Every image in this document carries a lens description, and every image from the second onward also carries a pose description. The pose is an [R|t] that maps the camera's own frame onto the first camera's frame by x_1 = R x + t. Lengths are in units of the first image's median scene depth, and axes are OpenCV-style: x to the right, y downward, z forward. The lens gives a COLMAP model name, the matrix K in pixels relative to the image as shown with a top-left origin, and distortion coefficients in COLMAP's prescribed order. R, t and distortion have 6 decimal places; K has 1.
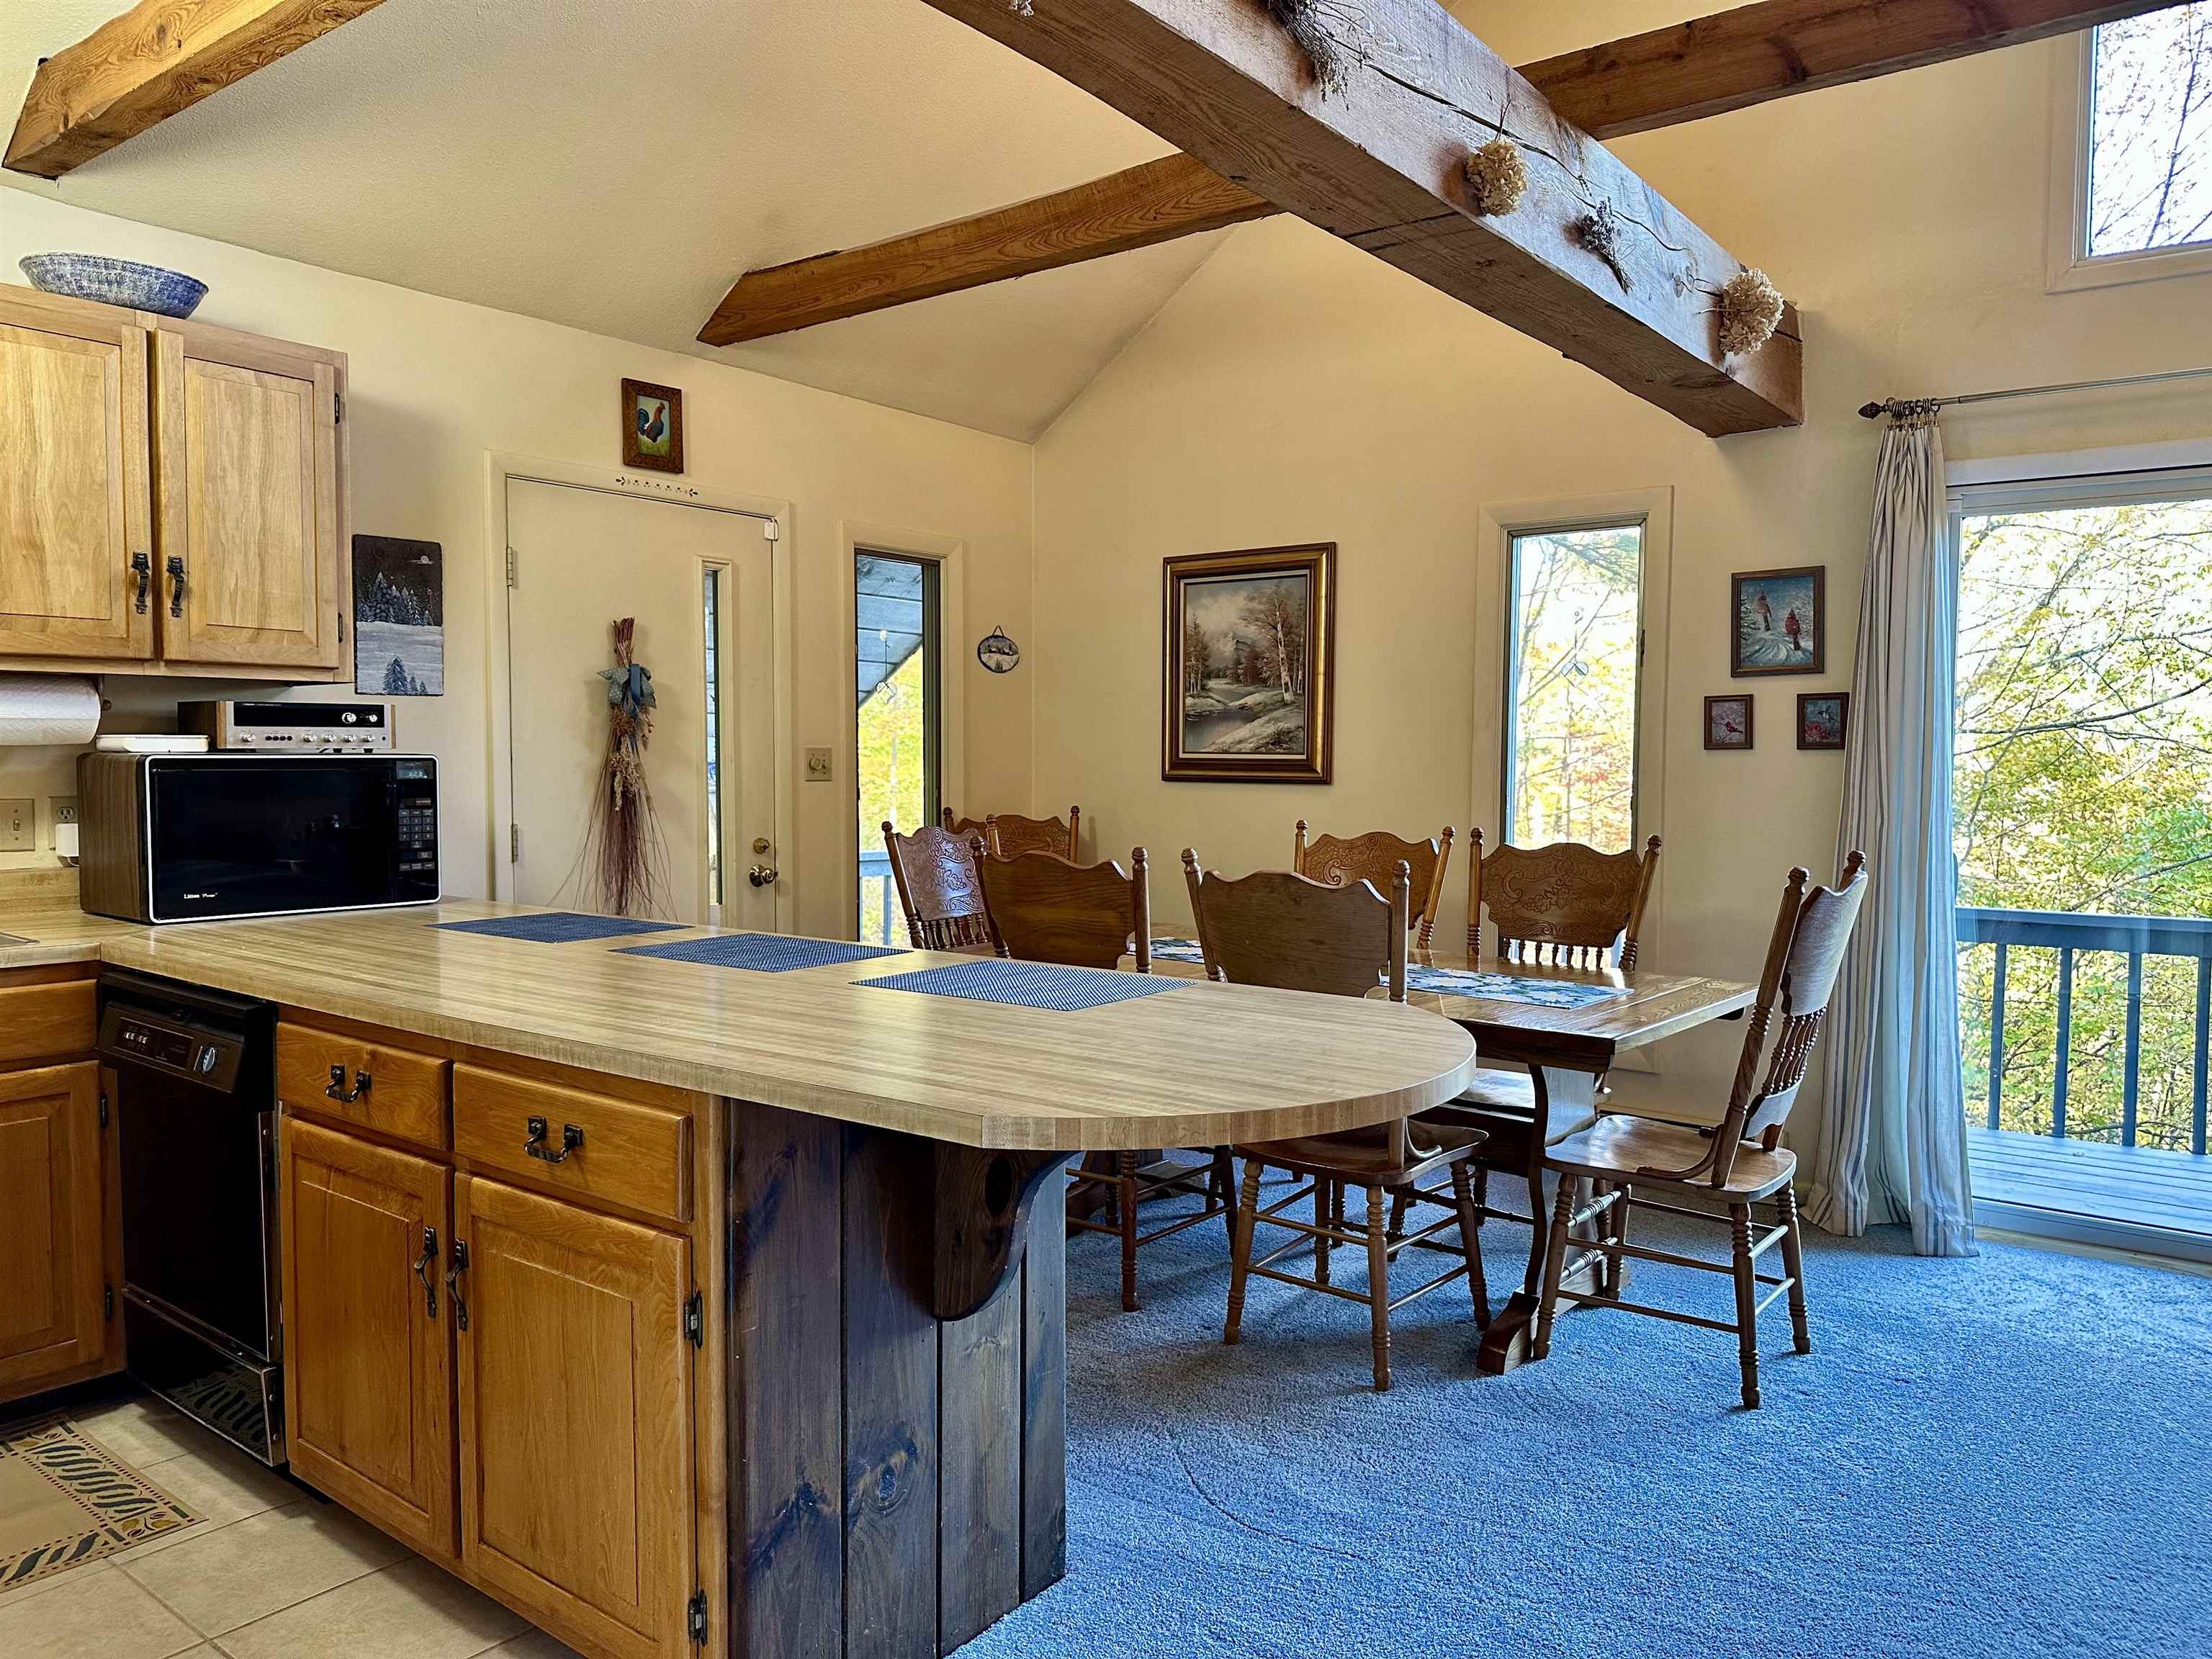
lens RADIAL K [[1561.8, 0, 1105.7], [0, 1561.8, 846.2], [0, 0, 1]] dist [0.055655, -0.080876]
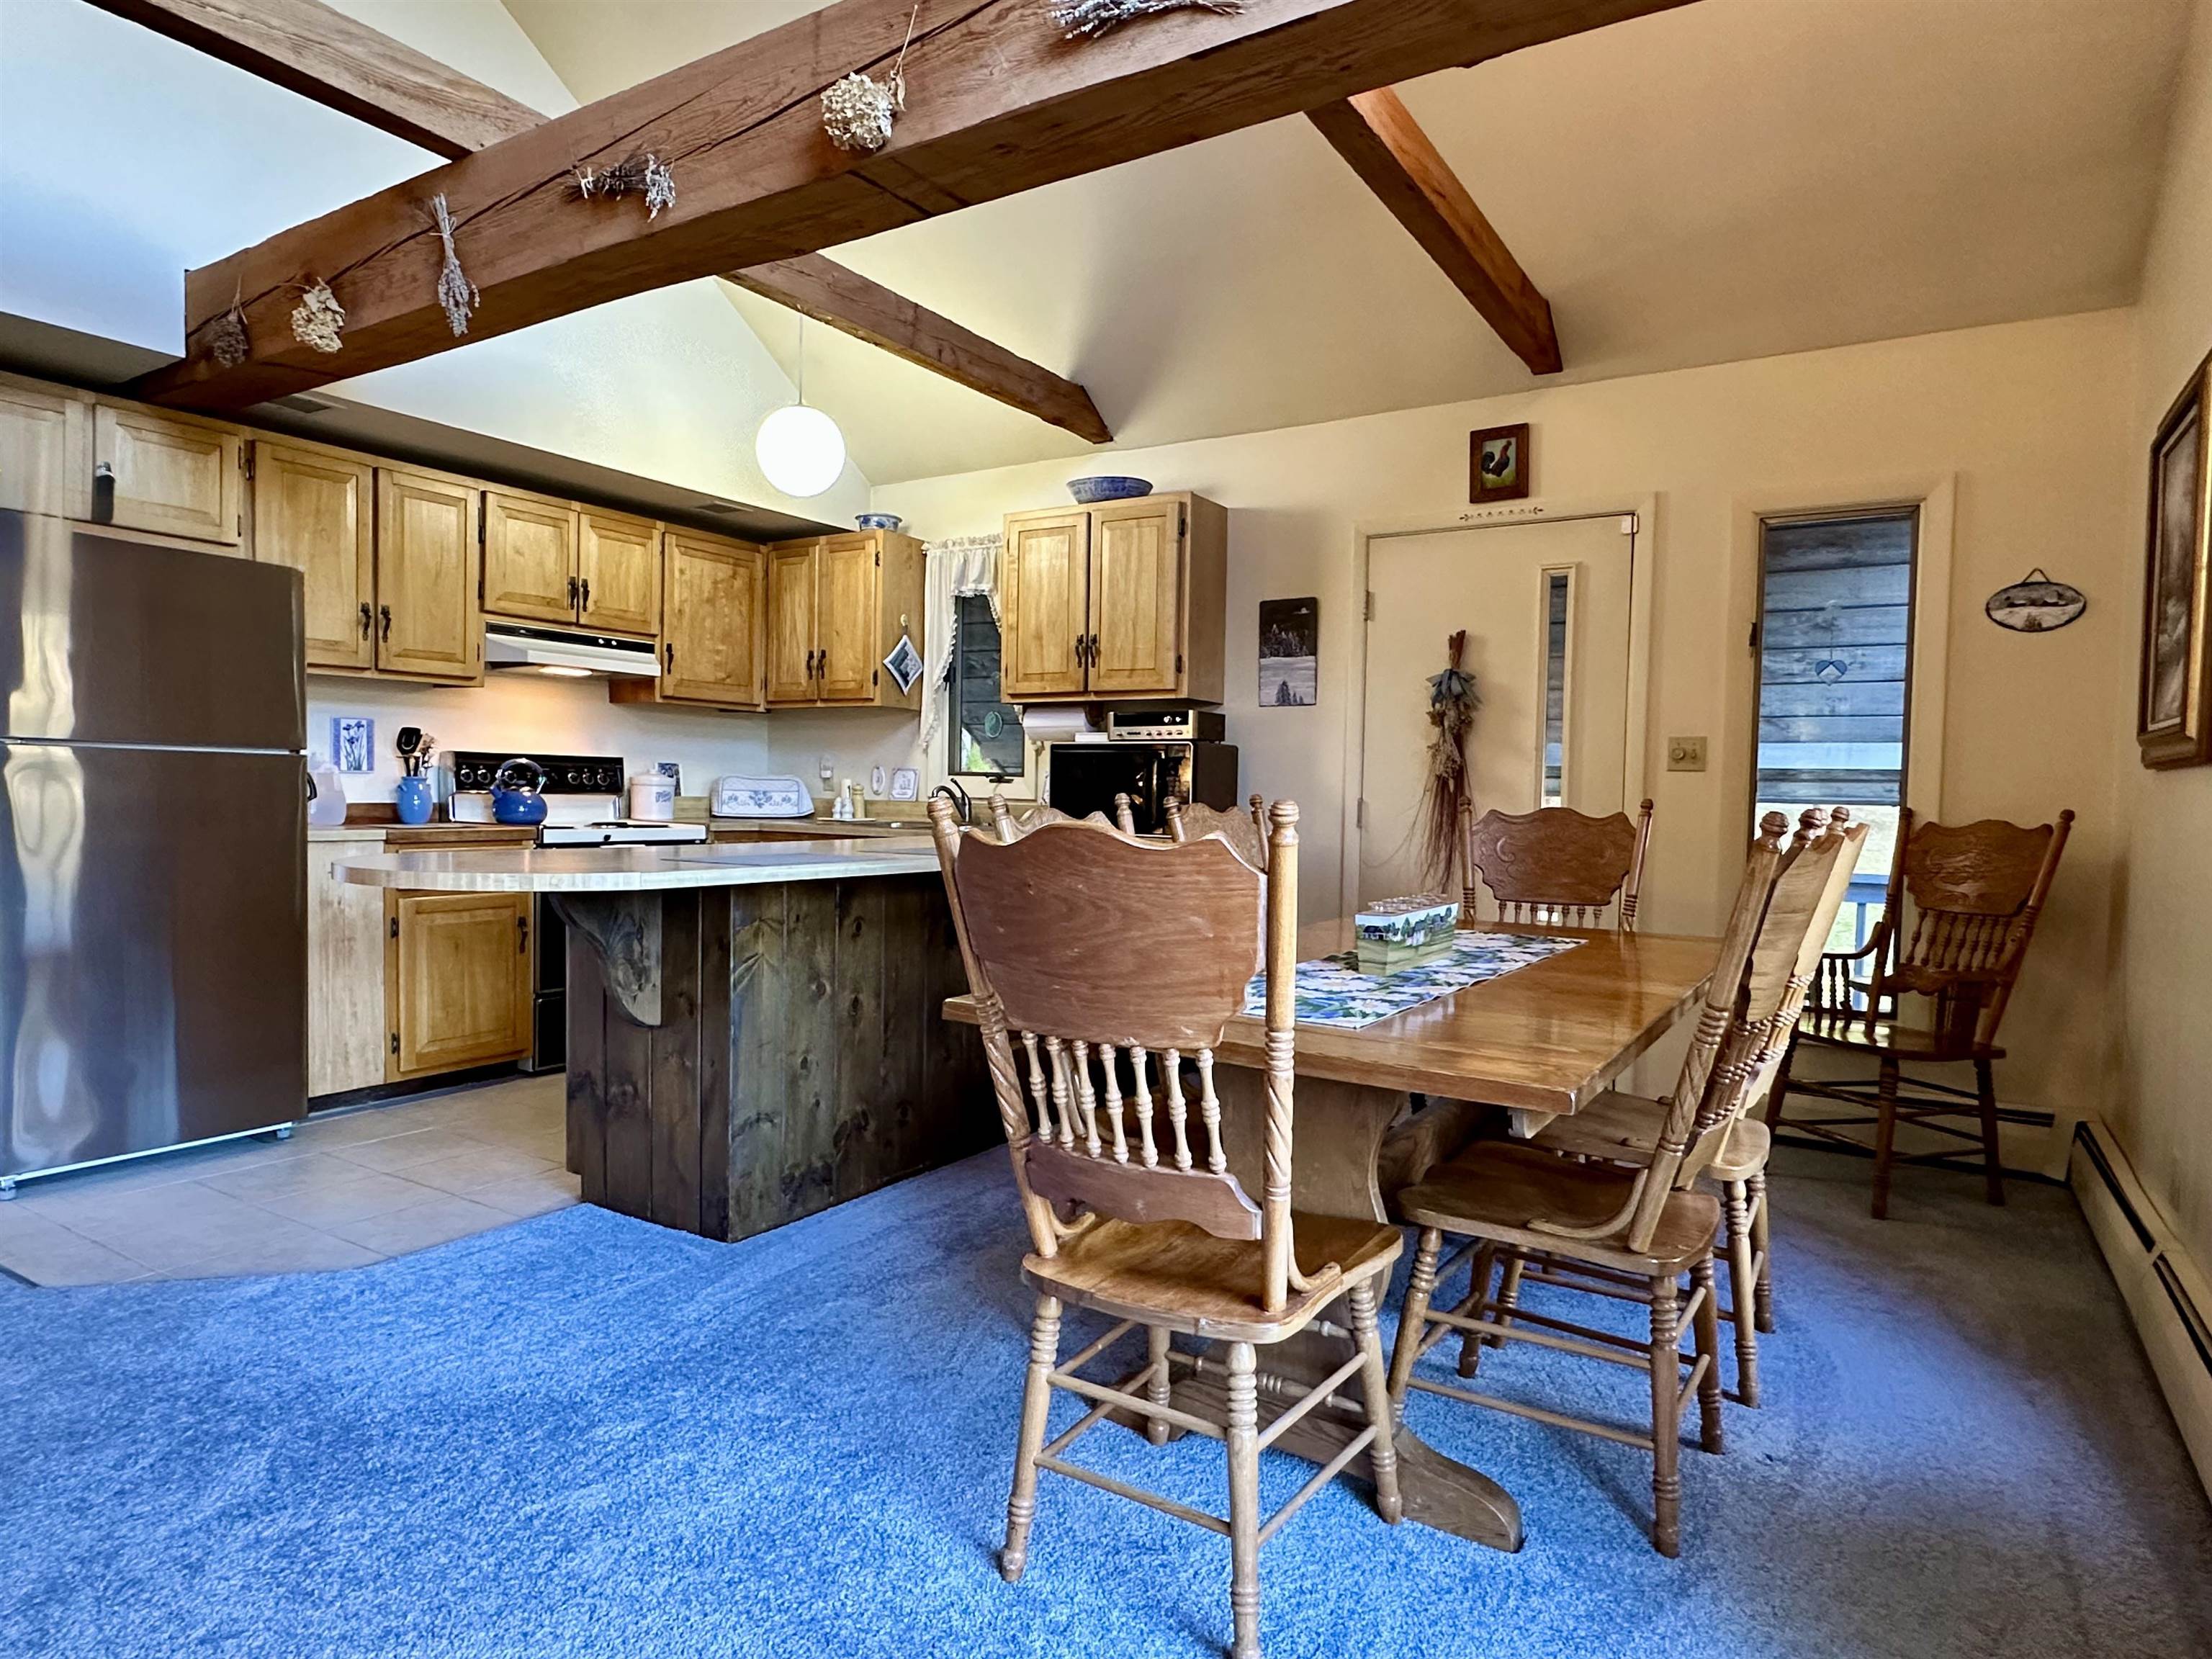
lens RADIAL K [[1296.7, 0, 1104.4], [0, 1296.7, 839.3], [0, 0, 1]] dist [0.000089, 0.000013]
pose [[0.104795, 0.030140, -0.994037, 0.851999], [-0.077618, 0.996740, 0.022039, 0.016512], [0.991460, 0.074845, 0.106793, 0.828595]]
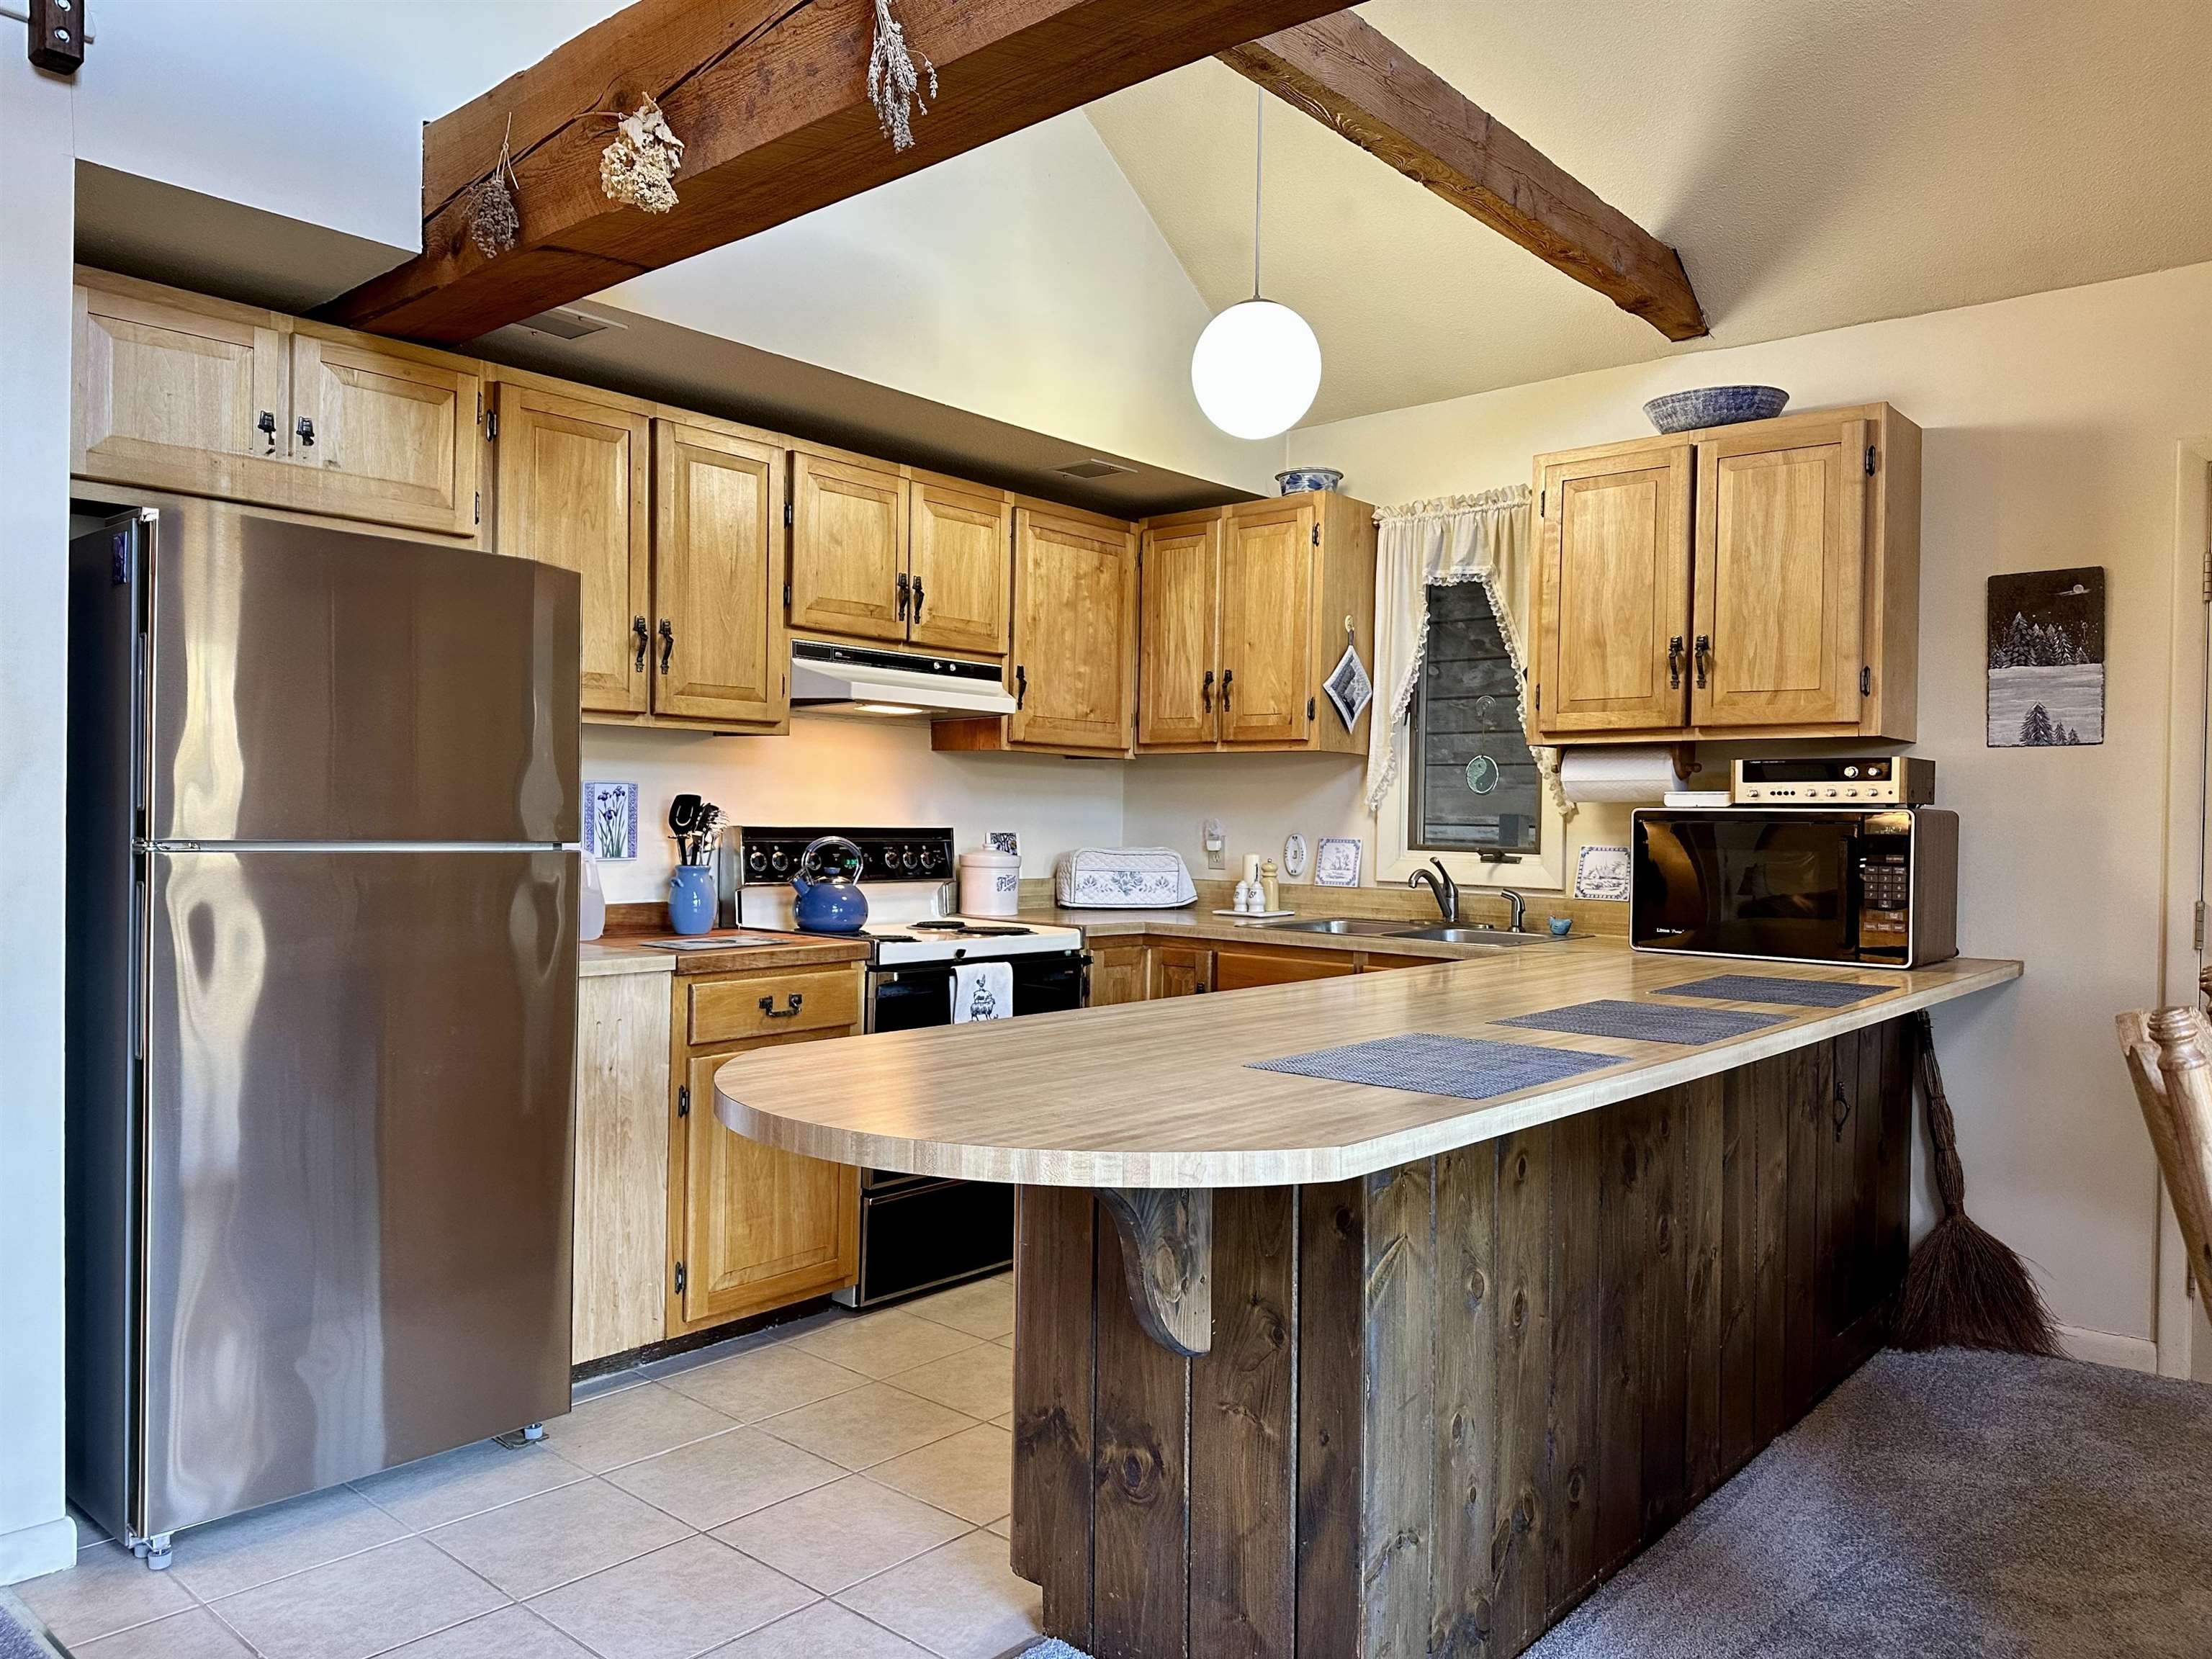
lens RADIAL K [[1568.9, 0, 1106.0], [0, 1568.9, 829.5], [0, 0, 1]] dist [0.162604, -0.310597]
pose [[-0.050842, -0.004041, -0.998699, 0.557937], [-0.073992, 0.997259, -0.000268, -0.010950], [0.995962, 0.073882, -0.051001, 0.607763]]
